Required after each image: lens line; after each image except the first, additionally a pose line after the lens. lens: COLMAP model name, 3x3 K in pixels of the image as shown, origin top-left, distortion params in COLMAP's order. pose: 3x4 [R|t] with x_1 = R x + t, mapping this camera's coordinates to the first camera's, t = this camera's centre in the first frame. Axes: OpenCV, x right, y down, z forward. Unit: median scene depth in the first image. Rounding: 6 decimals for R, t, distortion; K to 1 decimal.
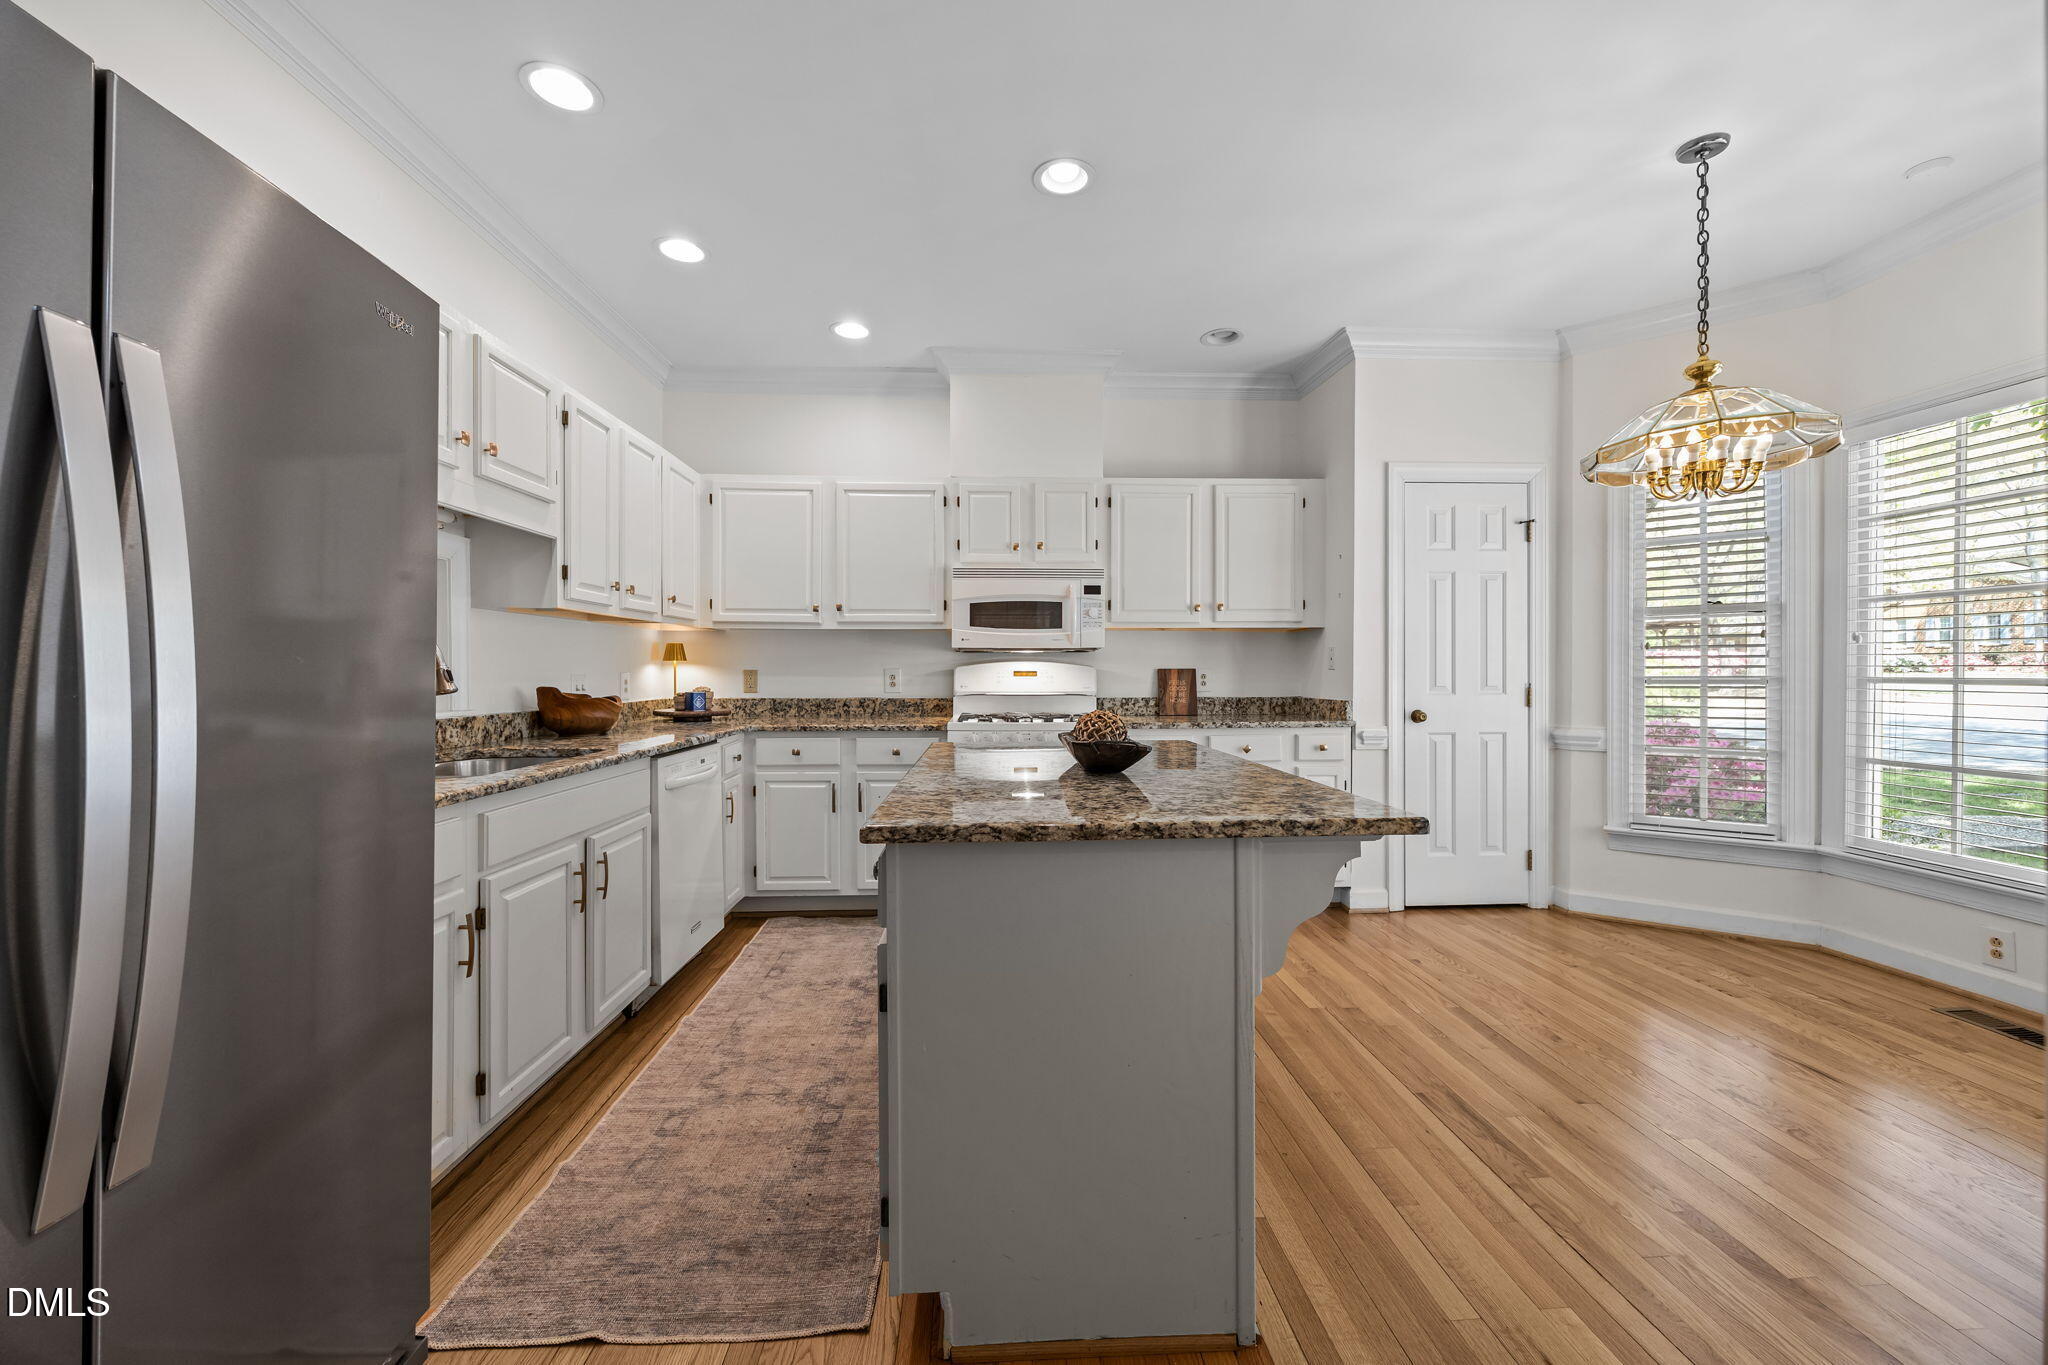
lens RADIAL K [[773.3, 0, 1019.9], [0, 773.3, 677.5], [0, 0, 1]] dist [-0.007398, 0.000262]
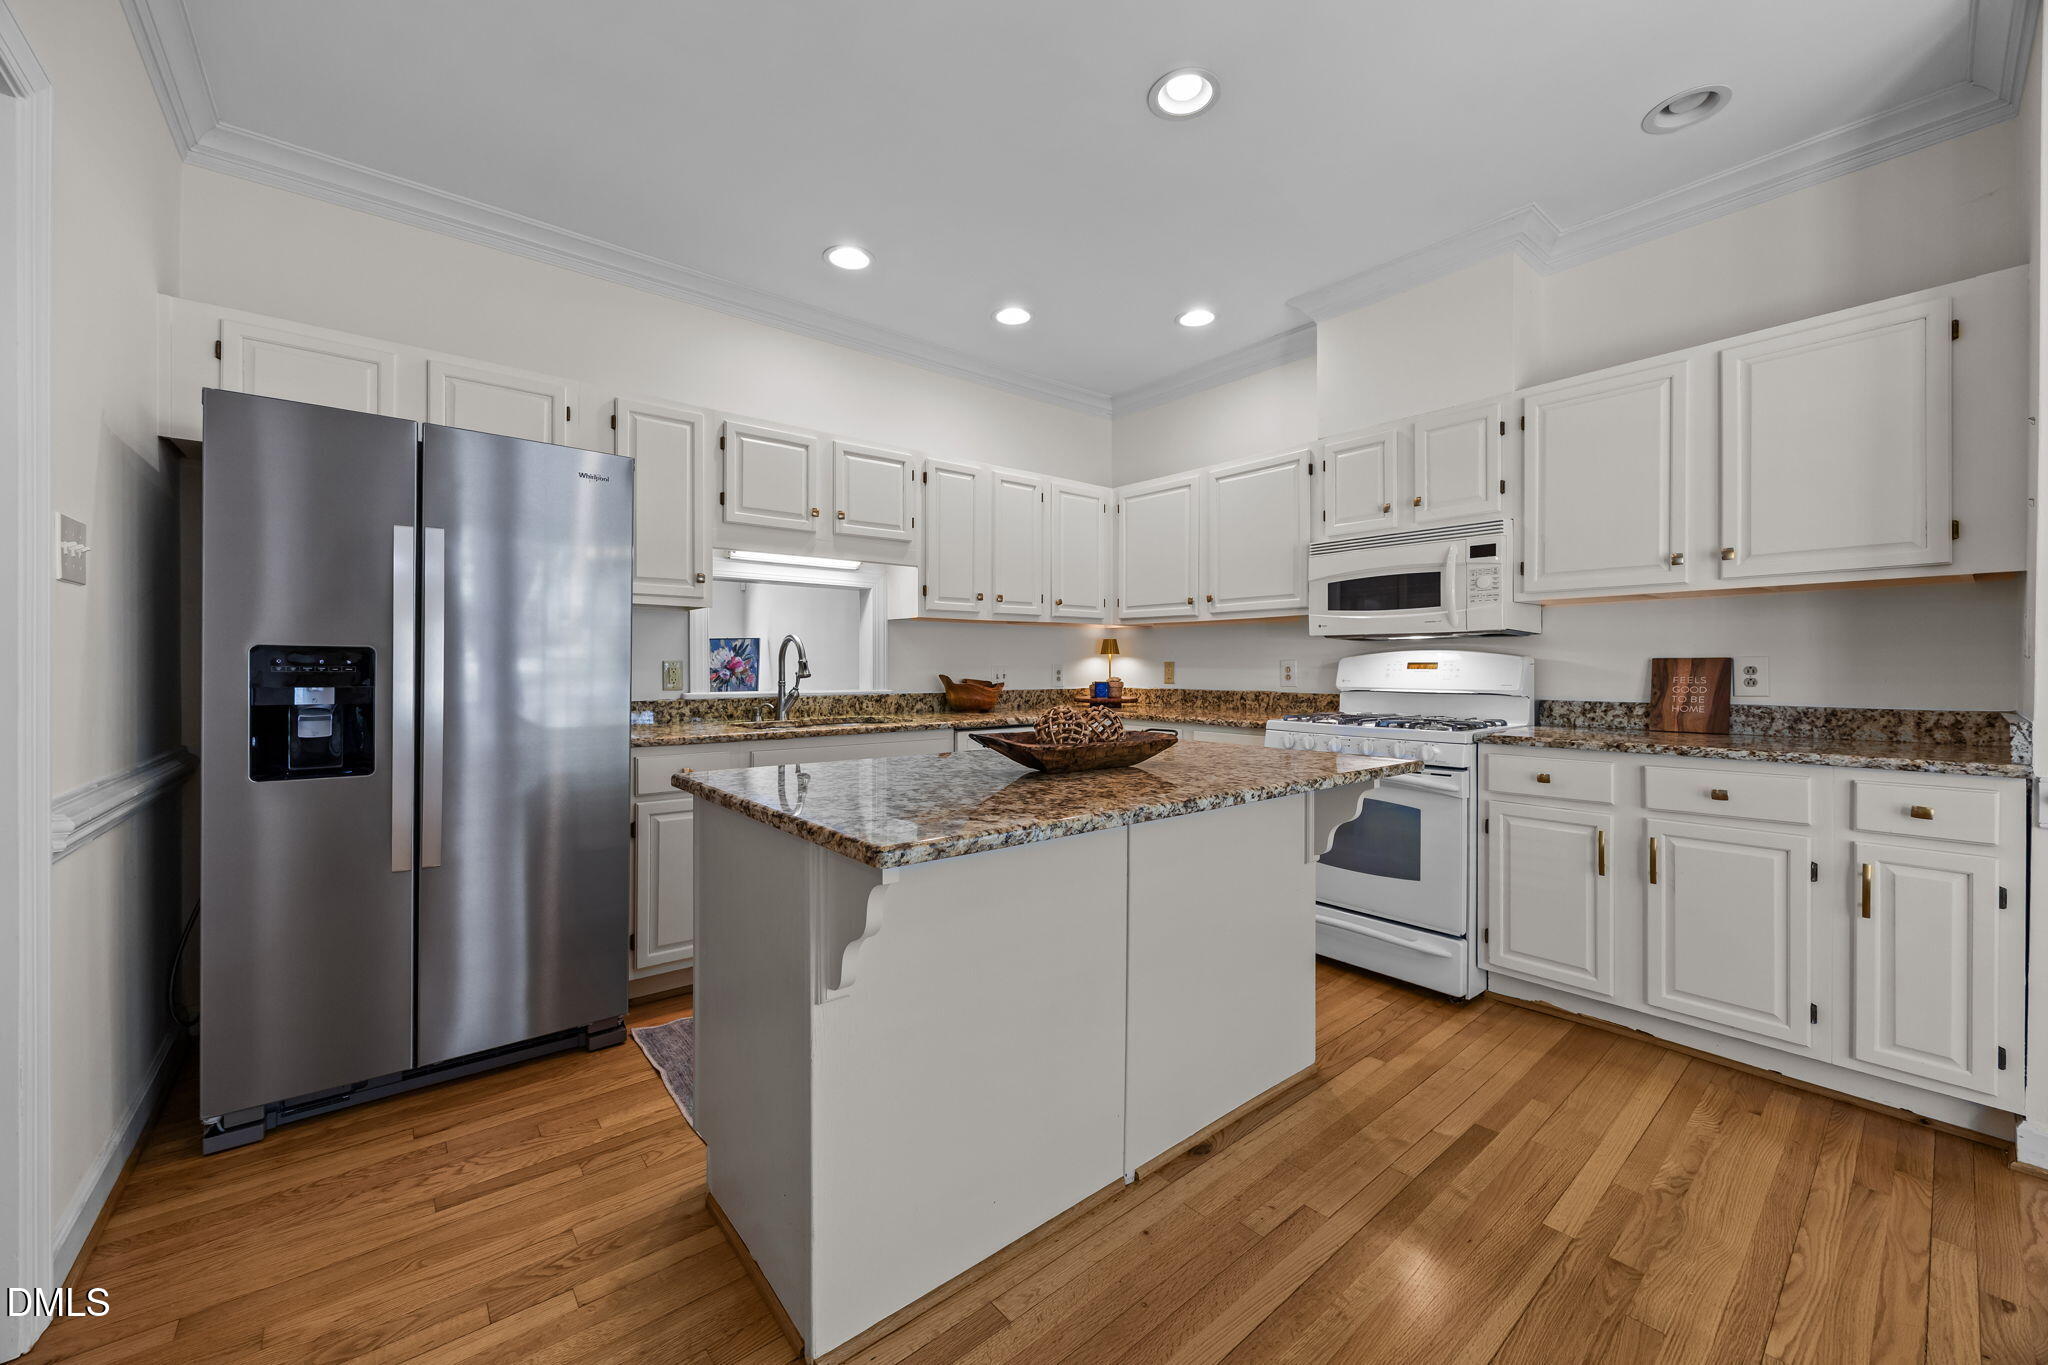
lens RADIAL K [[773.3, 0, 1020.5], [0, 773.3, 669.3], [0, 0, 1]] dist [-0.007398, 0.000262]
pose [[0.599408, 0.004503, -0.800431, 0.404151], [-0.005233, 0.999985, 0.001707, -0.000586], [0.800427, 0.003166, 0.599422, 0.210390]]
